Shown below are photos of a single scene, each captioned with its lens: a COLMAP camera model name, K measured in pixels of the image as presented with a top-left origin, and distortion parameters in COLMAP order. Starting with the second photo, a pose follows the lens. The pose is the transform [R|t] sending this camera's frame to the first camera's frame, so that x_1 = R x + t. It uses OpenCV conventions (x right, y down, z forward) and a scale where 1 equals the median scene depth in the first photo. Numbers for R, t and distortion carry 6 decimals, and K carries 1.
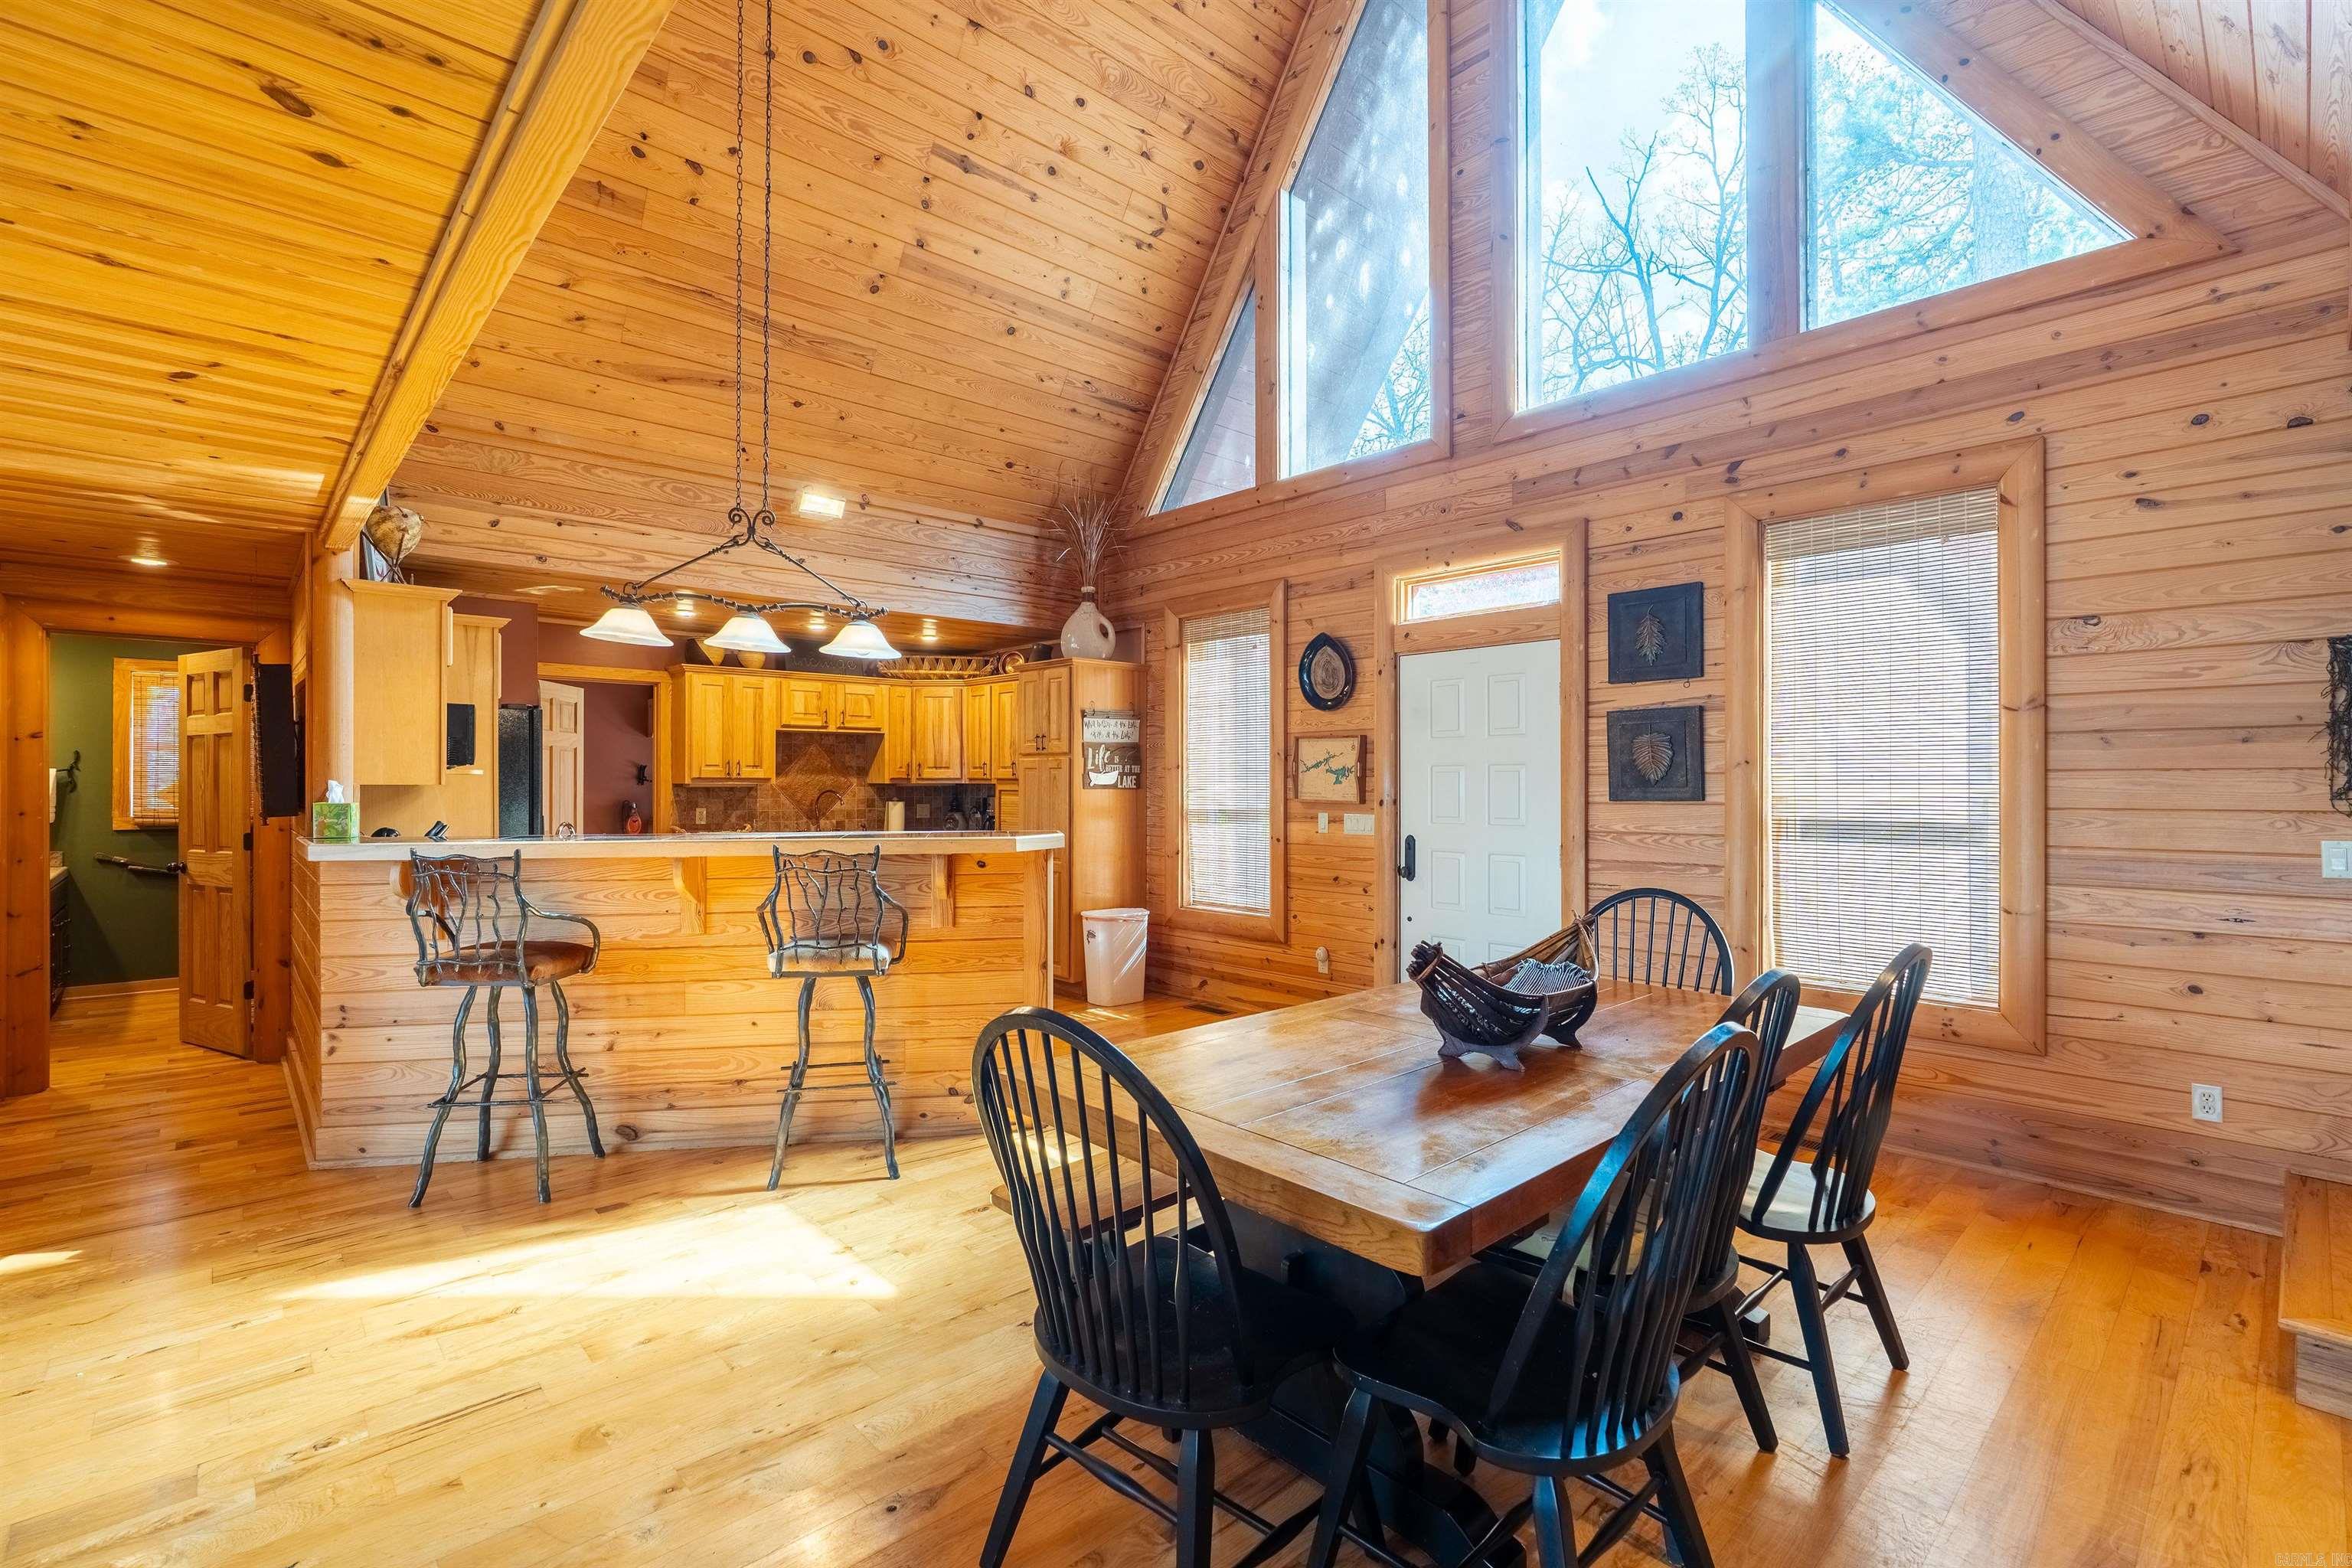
lens RADIAL K [[1055.9, 0, 1174.4], [0, 1055.9, 777.2], [0, 0, 1]] dist [-0.011161, 0.004274]
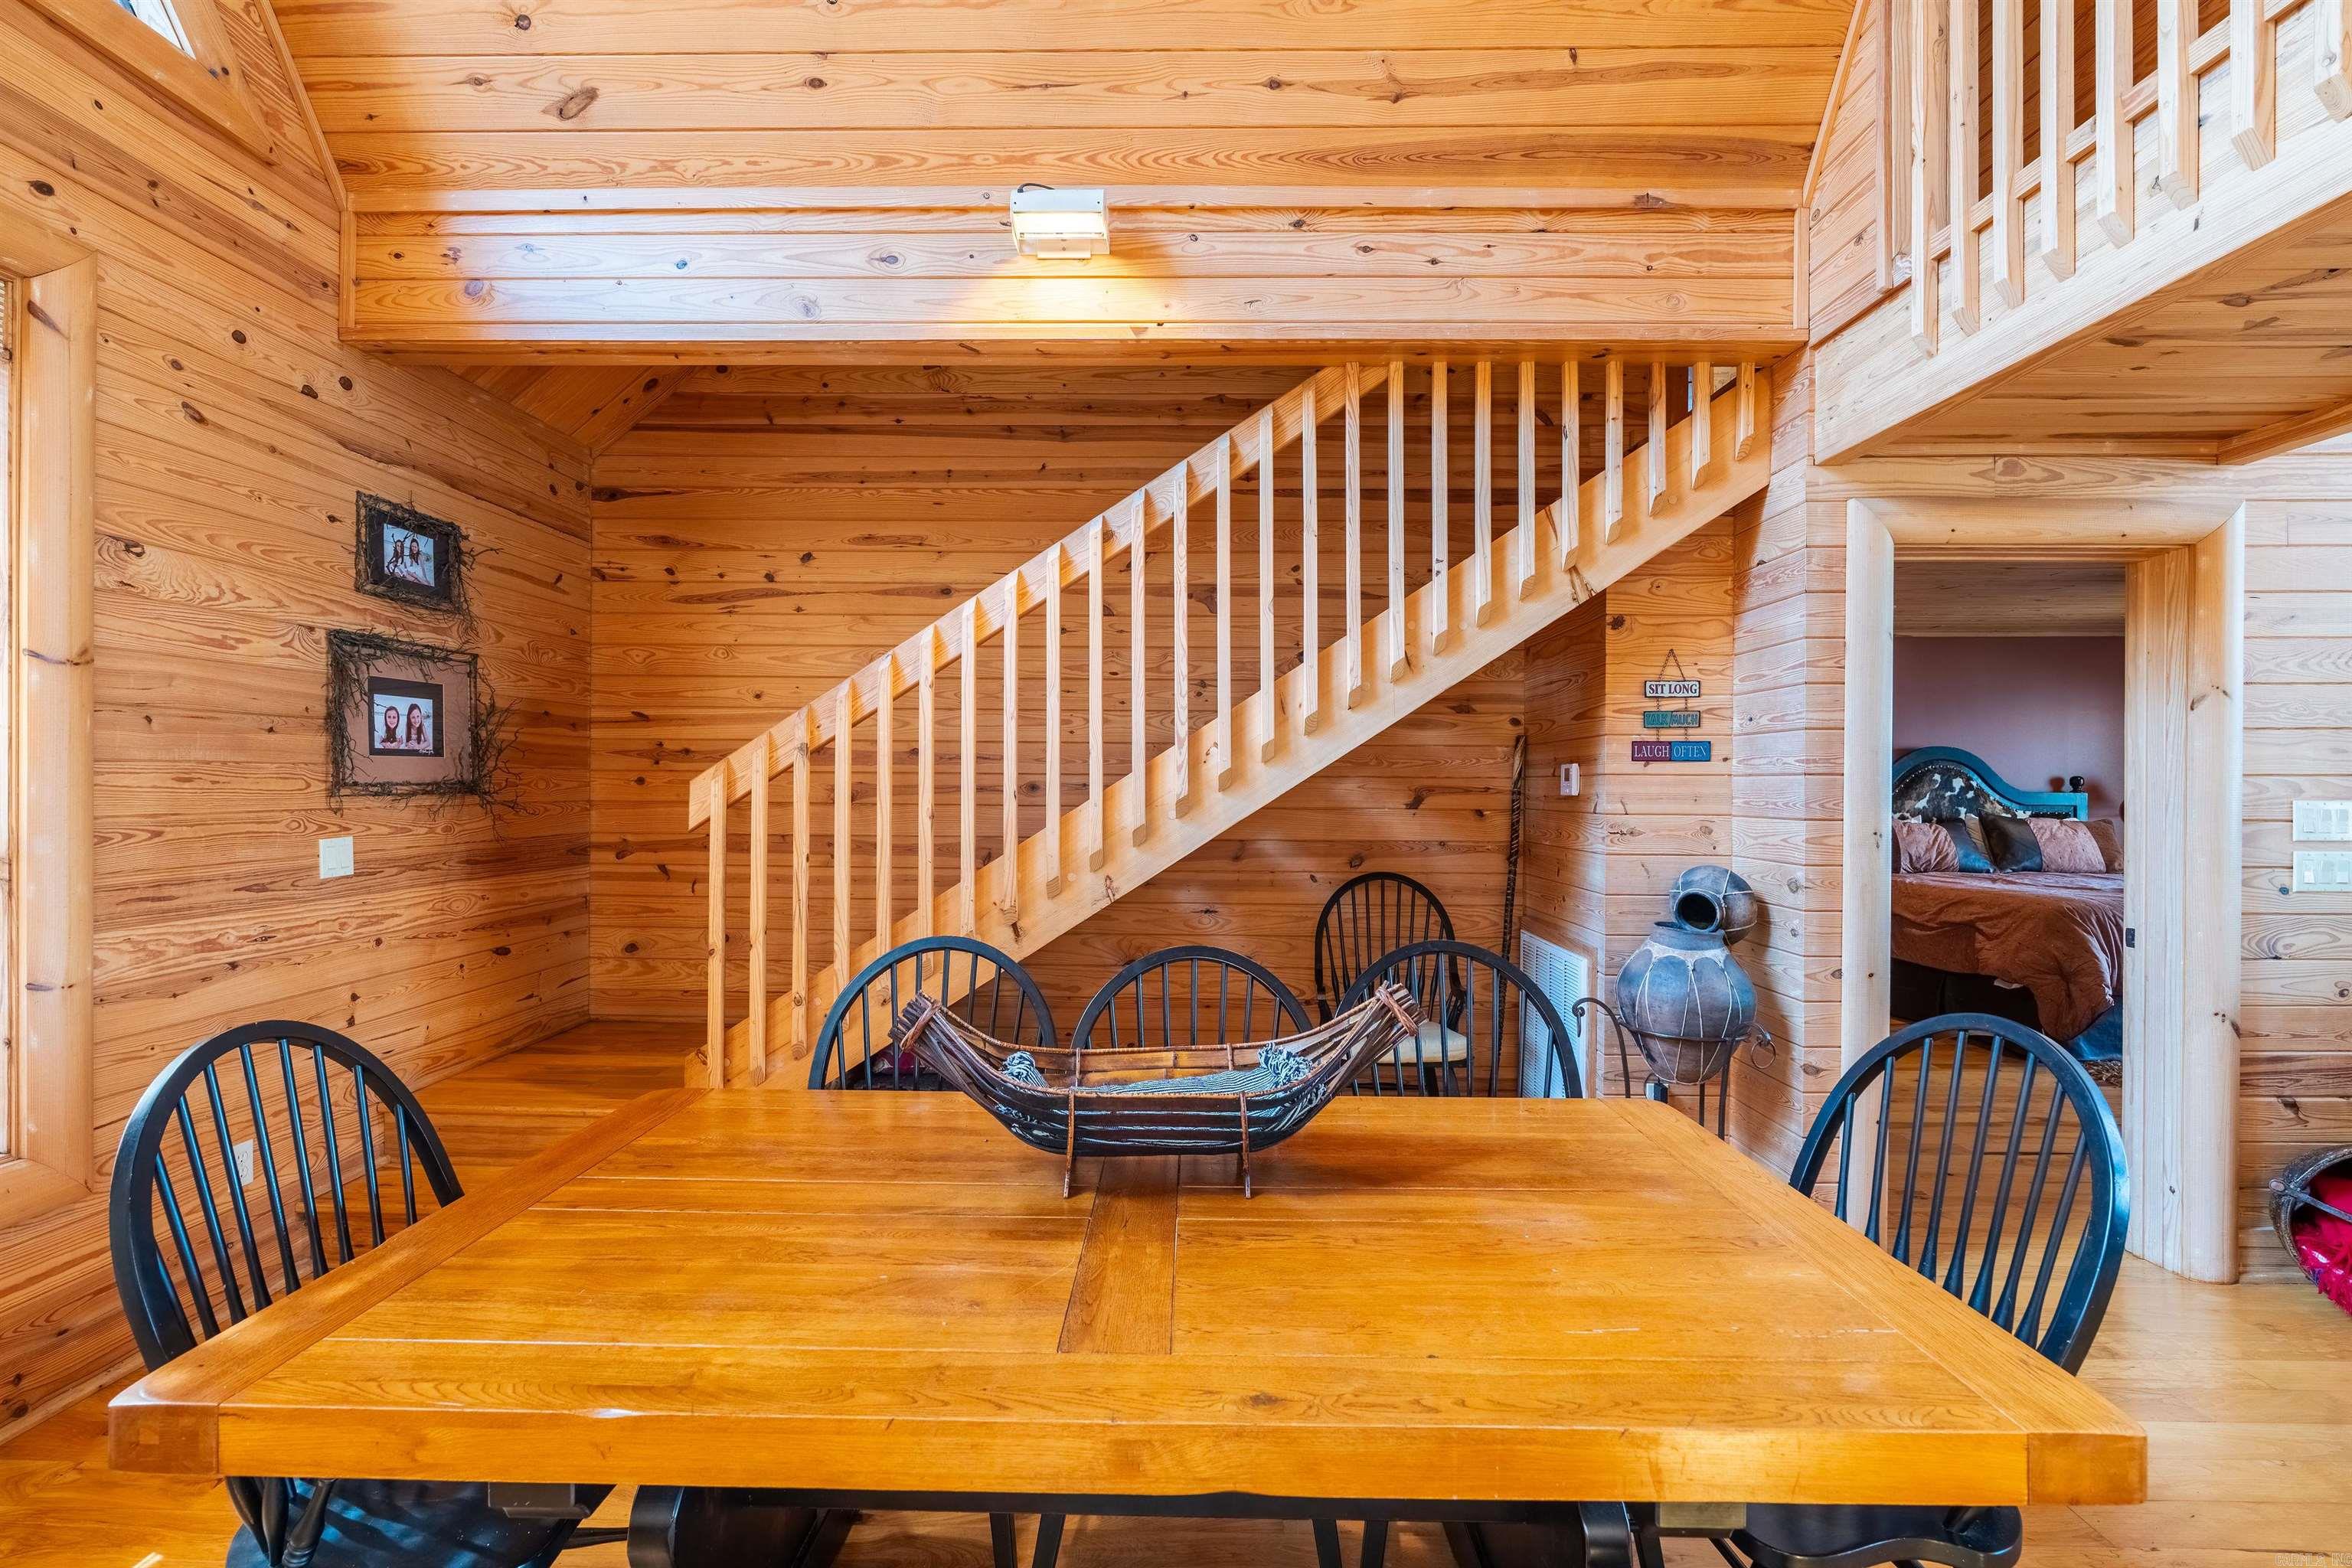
lens RADIAL K [[1055.9, 0, 1178.4], [0, 1055.9, 781.6], [0, 0, 1]] dist [-0.011161, 0.004274]
pose [[-0.718481, -0.003554, 0.695537, -0.071360], [-0.006674, 0.999976, -0.001785, 0.002146], [-0.695514, -0.005925, -0.718488, 0.621923]]
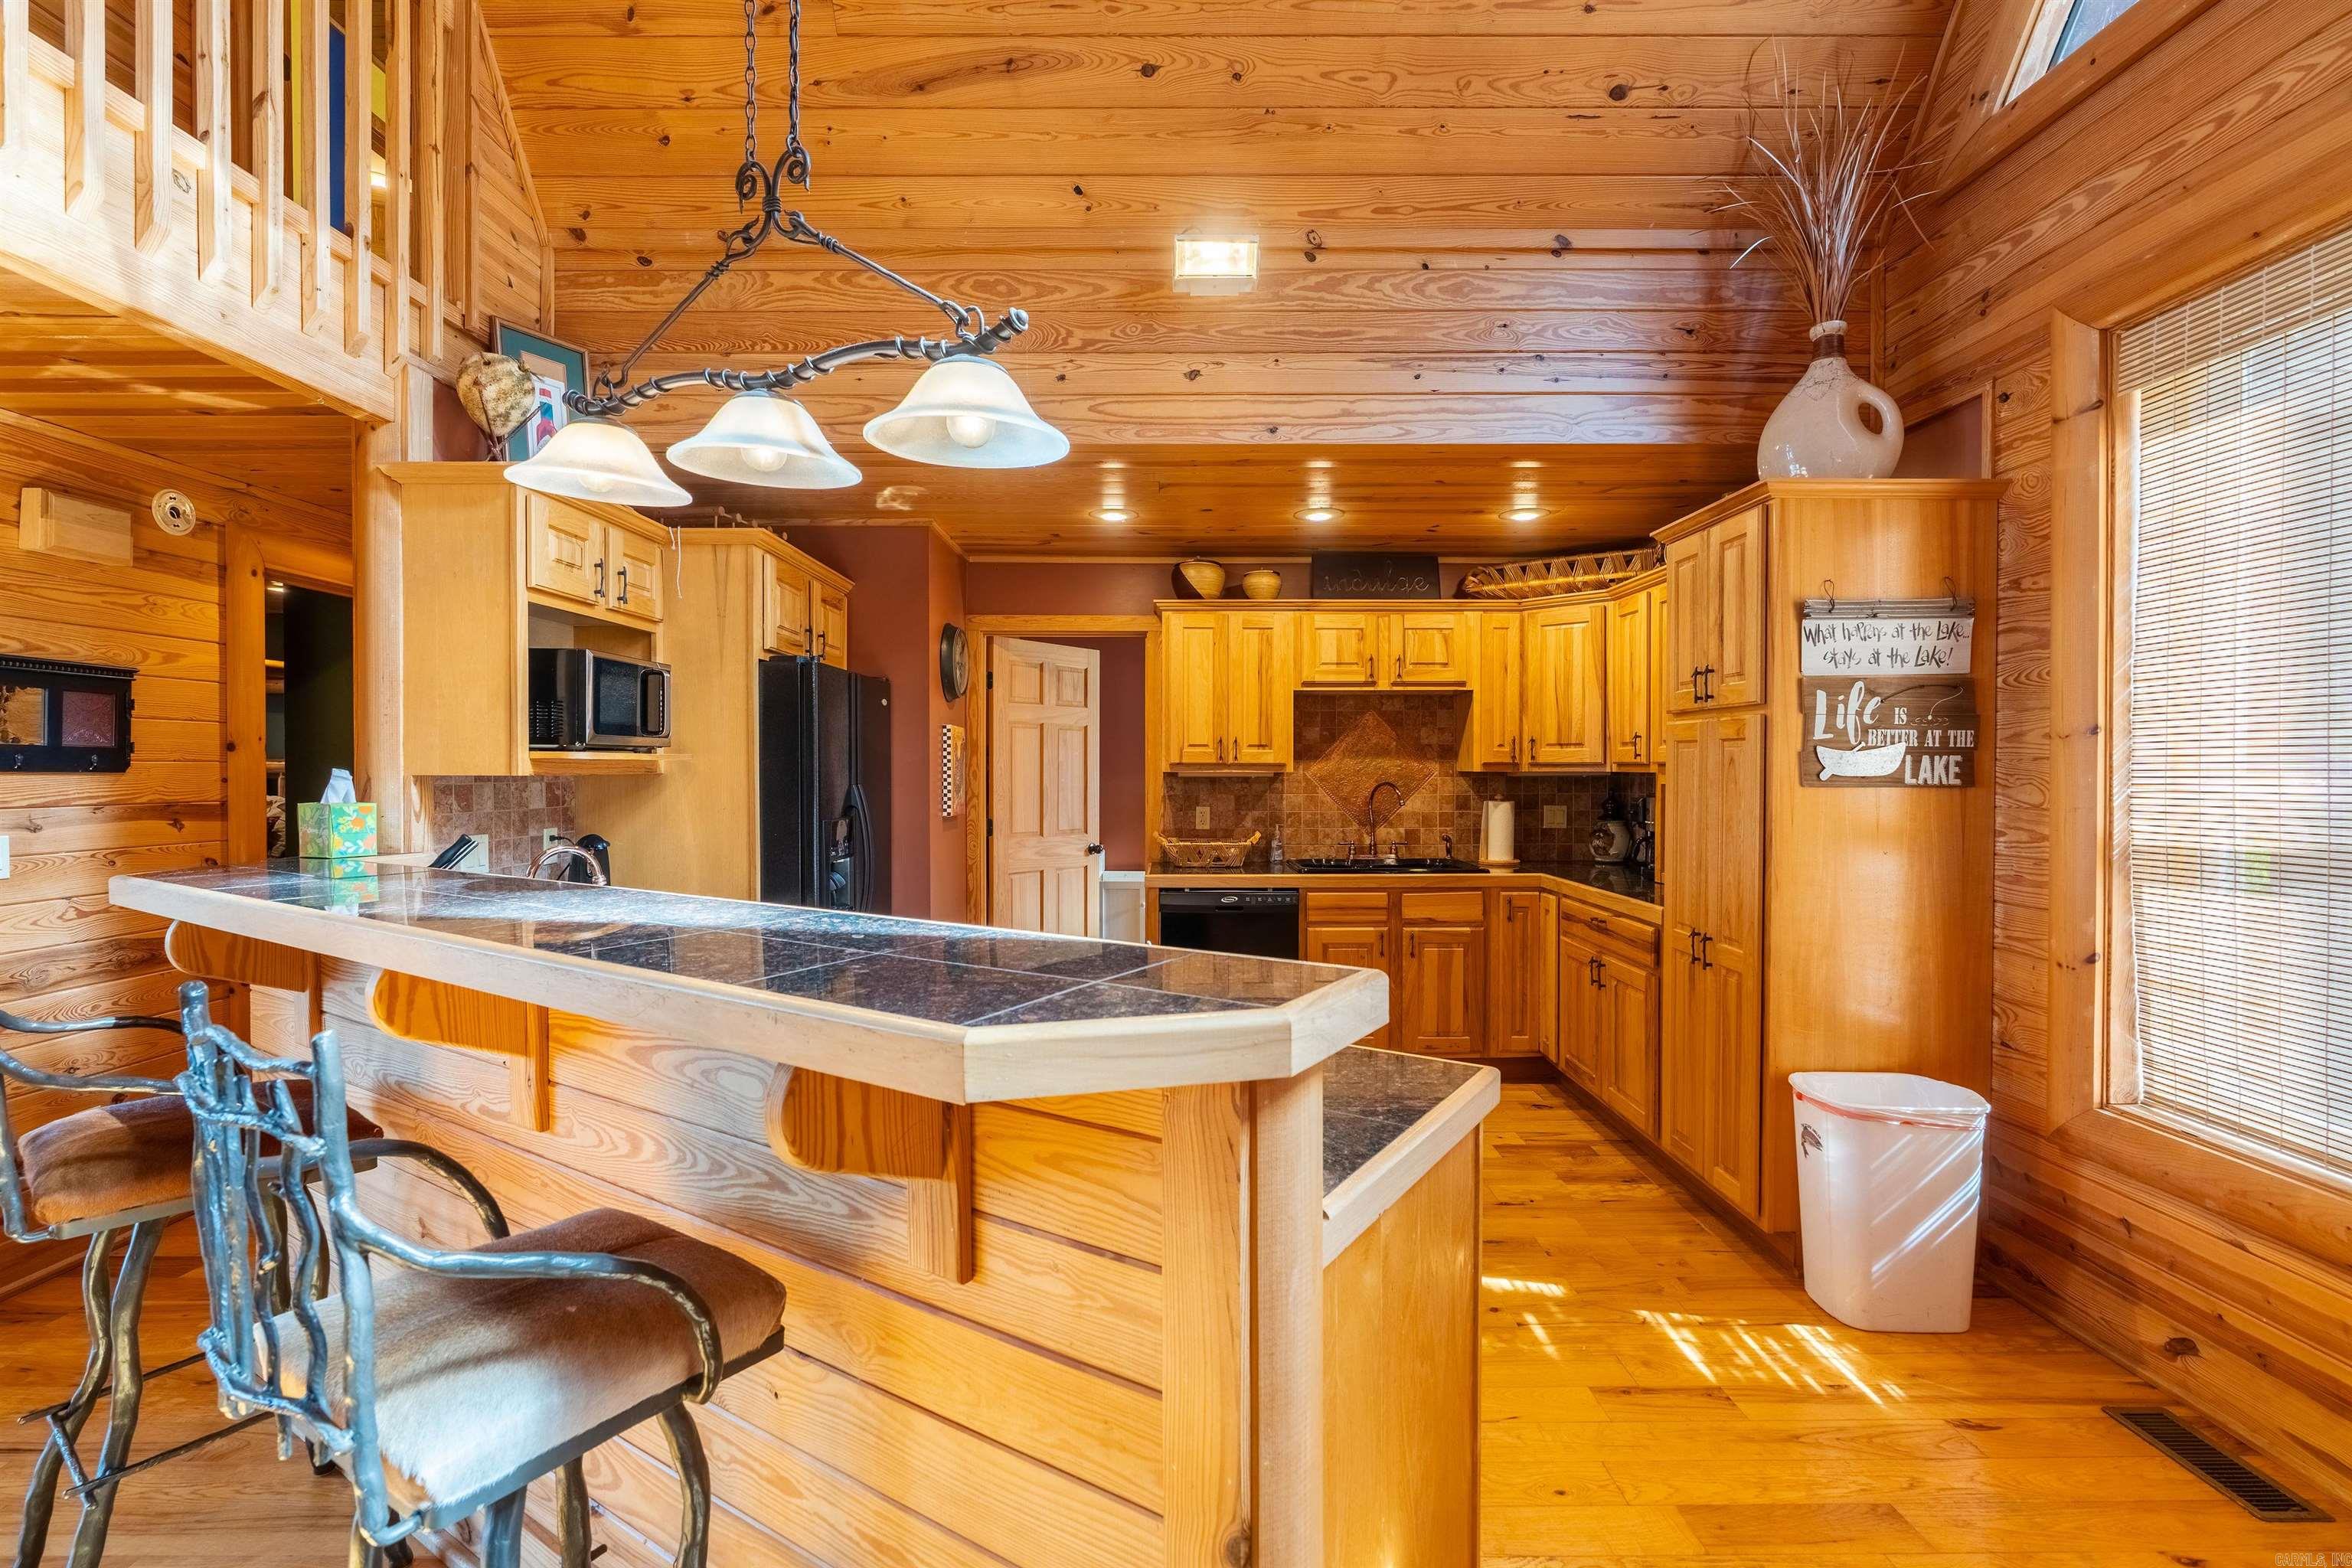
lens RADIAL K [[1055.9, 0, 1170.9], [0, 1055.9, 778.3], [0, 0, 1]] dist [-0.011161, 0.004274]
pose [[0.735054, 0.006177, -0.677981, 0.017699], [0.003731, 0.999907, 0.013155, 0.001321], [0.677999, -0.012199, 0.734962, 0.597488]]
